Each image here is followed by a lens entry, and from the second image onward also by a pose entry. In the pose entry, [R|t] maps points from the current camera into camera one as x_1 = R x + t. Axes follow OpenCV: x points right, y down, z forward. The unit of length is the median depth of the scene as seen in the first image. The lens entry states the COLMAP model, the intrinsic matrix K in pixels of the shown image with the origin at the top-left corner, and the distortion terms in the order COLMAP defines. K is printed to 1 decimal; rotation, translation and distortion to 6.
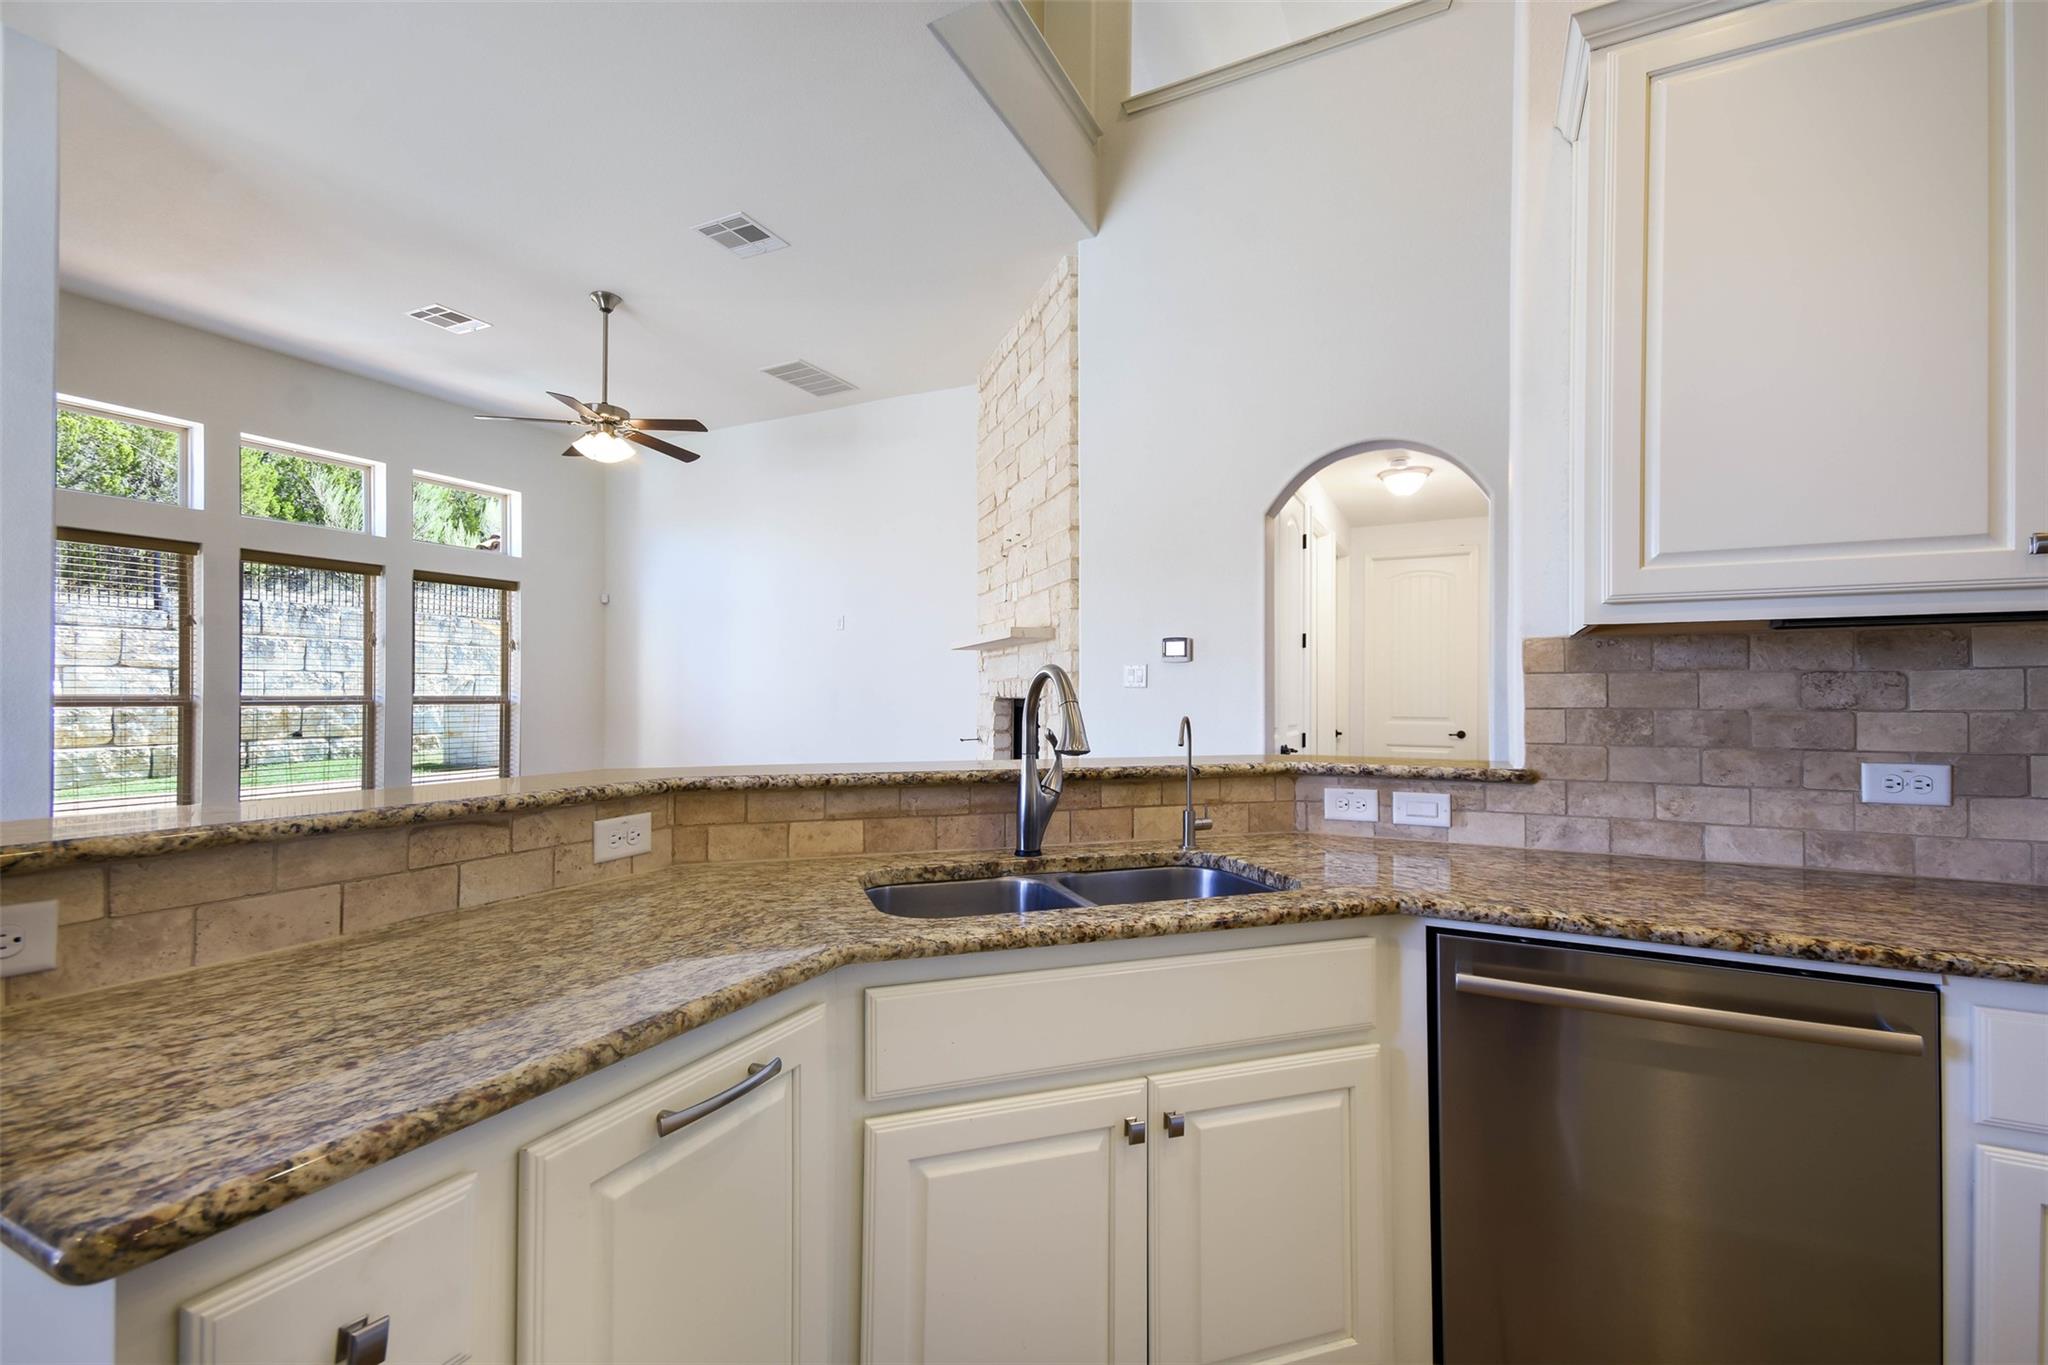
lens RADIAL K [[887.9, 0, 1033.5], [0, 887.9, 689.1], [0, 0, 1]] dist [0.017283, -0.002574]
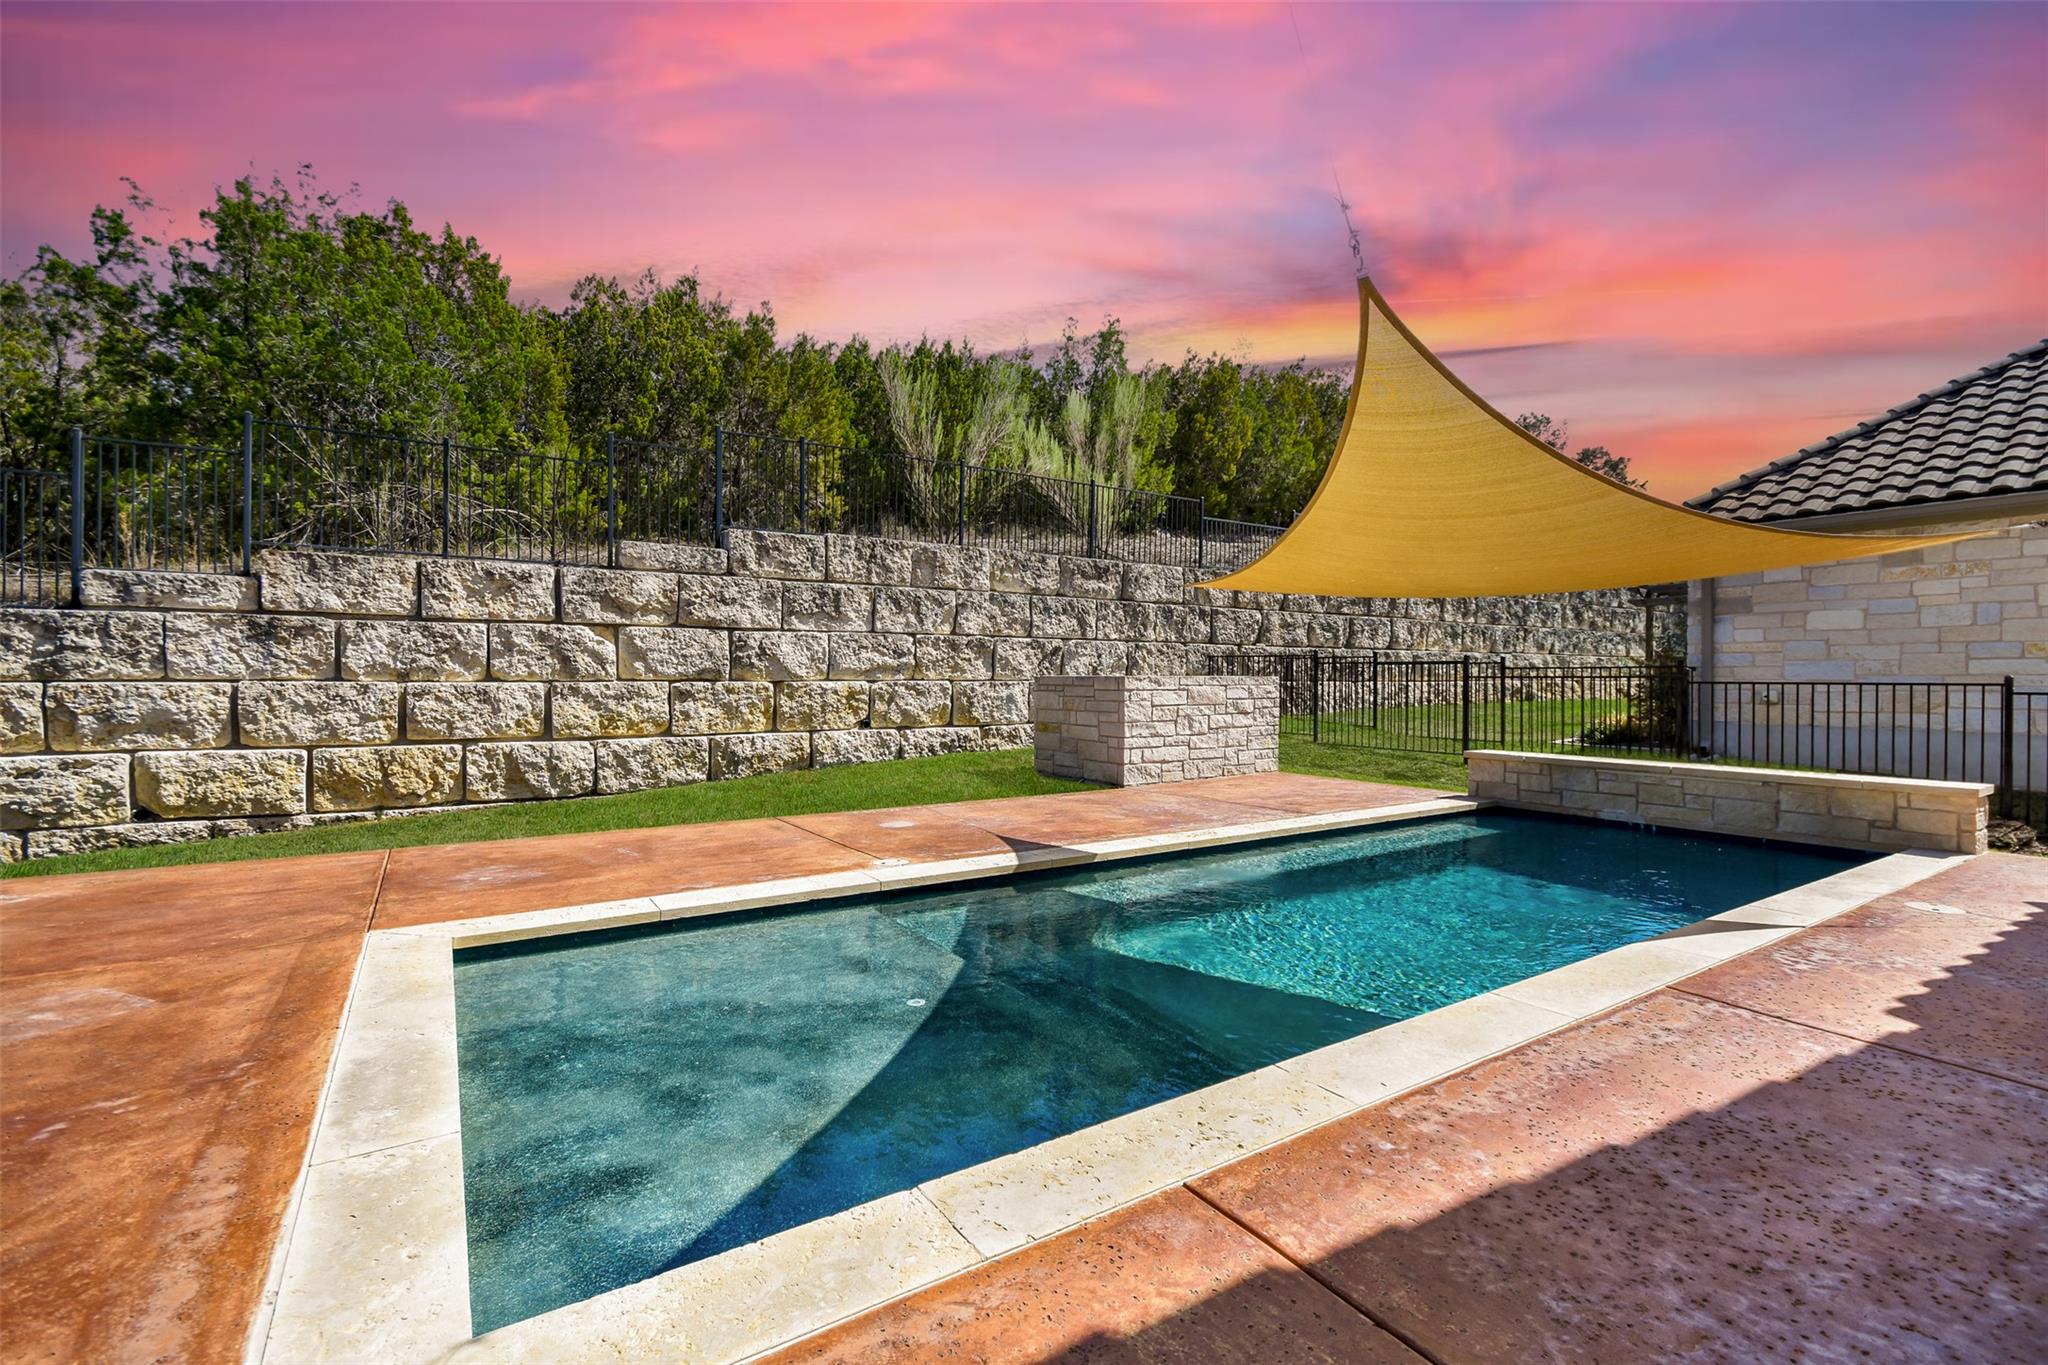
lens RADIAL K [[887.9, 0, 1004.8], [0, 887.9, 685.6], [0, 0, 1]] dist [0.017283, -0.002574]
pose [[0.863920, 0.004615, -0.503608, -4.075612], [0.002338, 0.999910, 0.013174, 0.145729], [0.503624, -0.012559, 0.863832, 4.918800]]
